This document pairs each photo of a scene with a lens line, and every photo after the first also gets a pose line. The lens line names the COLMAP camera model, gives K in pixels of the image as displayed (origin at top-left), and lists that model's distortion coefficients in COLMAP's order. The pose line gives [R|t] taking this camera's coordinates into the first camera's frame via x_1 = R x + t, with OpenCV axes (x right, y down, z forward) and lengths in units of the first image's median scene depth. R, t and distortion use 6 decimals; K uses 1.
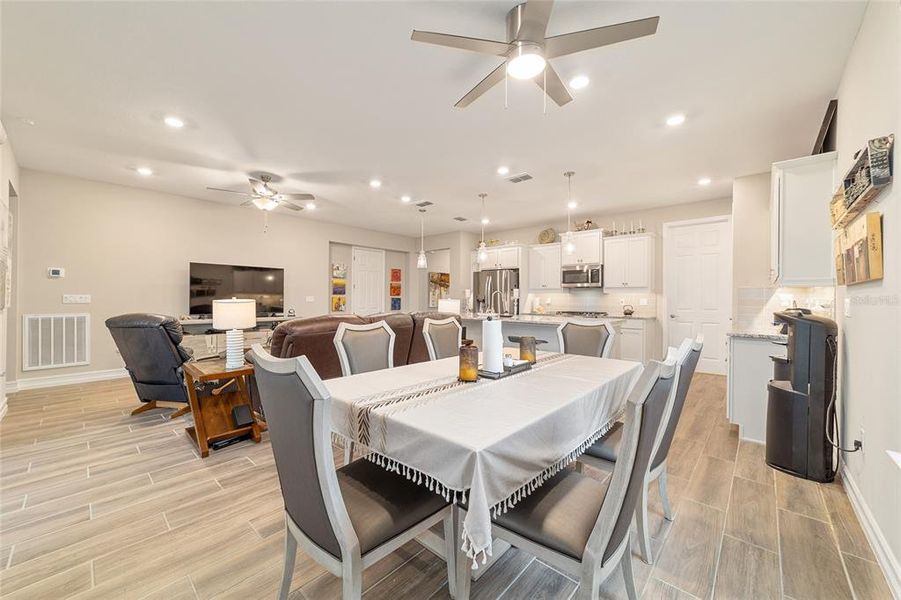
lens RADIAL K [[347.0, 0, 444.6], [0, 347.0, 298.9], [0, 0, 1]] dist [-0.019639, 0.008541]
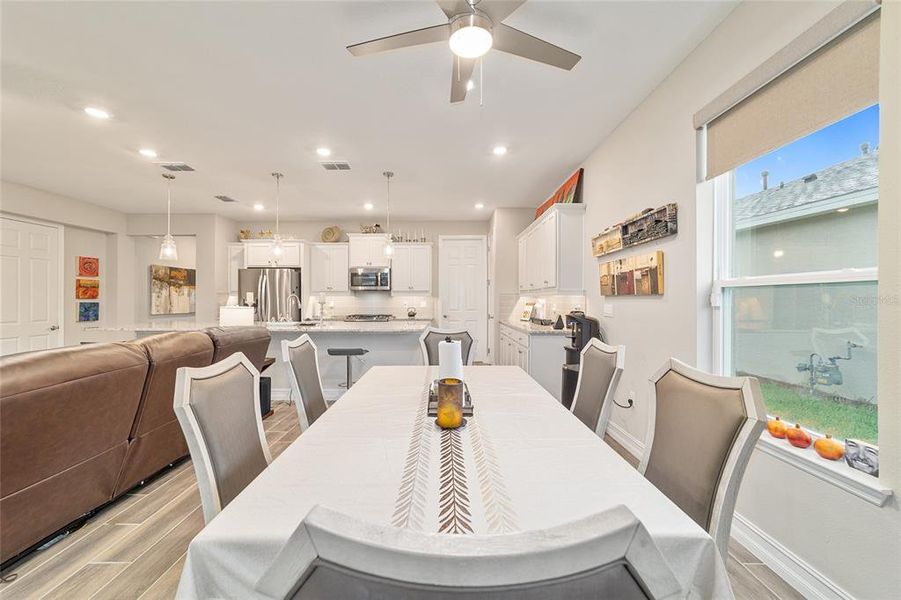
lens RADIAL K [[347.0, 0, 444.6], [0, 347.0, 298.9], [0, 0, 1]] dist [-0.019639, 0.008541]
pose [[0.734650, -0.005889, 0.678420, -0.126249], [0.005332, 0.999982, 0.002906, -0.011323], [-0.678425, 0.001482, 0.734668, 0.129684]]
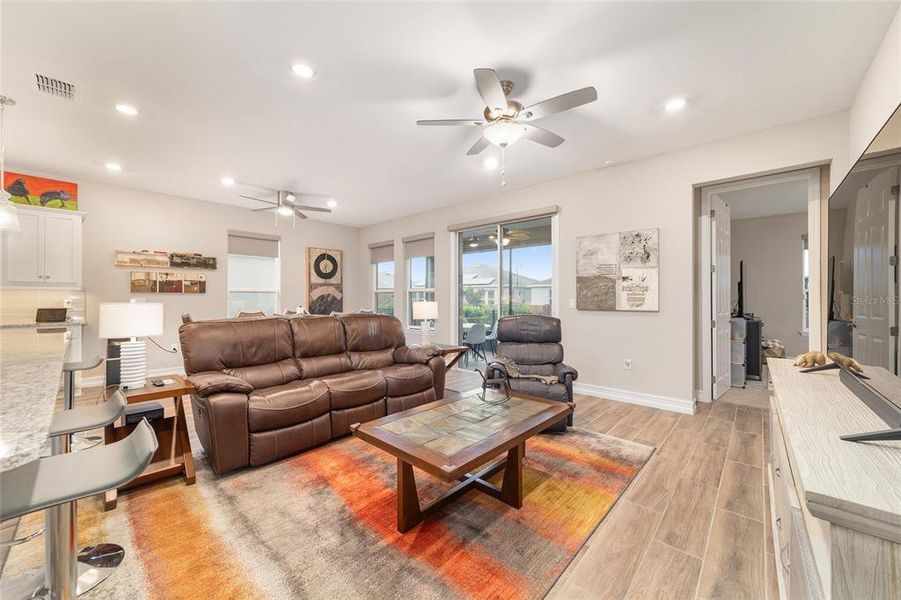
lens RADIAL K [[347.0, 0, 444.6], [0, 347.0, 298.9], [0, 0, 1]] dist [-0.019639, 0.008541]
pose [[-0.999904, -0.009685, -0.009893, -0.306728], [-0.009693, 0.999953, 0.000758, -0.004917], [0.009885, 0.000854, -0.999951, 1.155378]]
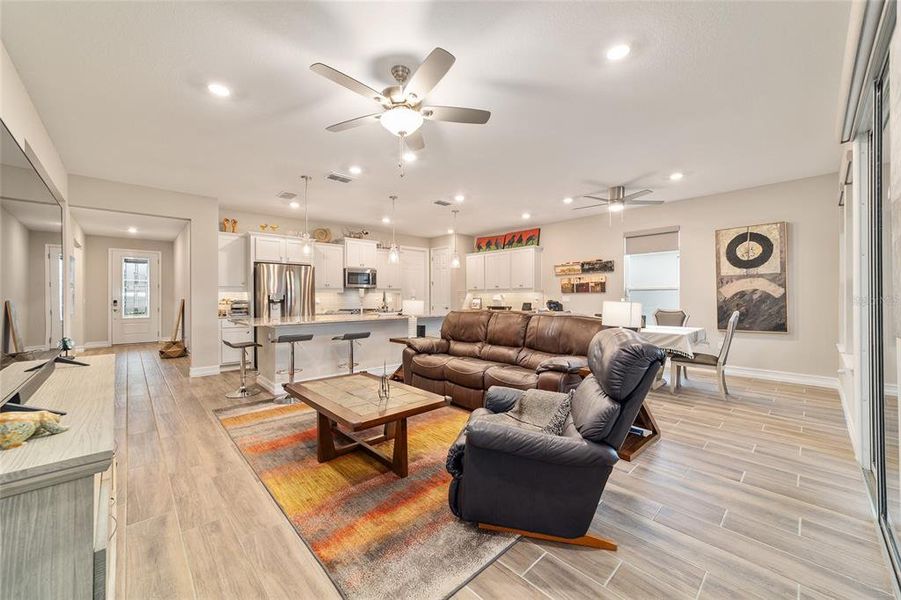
lens RADIAL K [[347.0, 0, 444.6], [0, 347.0, 298.9], [0, 0, 1]] dist [-0.019639, 0.008541]
pose [[0.071891, -0.010575, 0.997356, -0.771030], [0.005320, 0.999934, 0.010219, -0.006761], [-0.997398, 0.004572, 0.071943, 0.661428]]
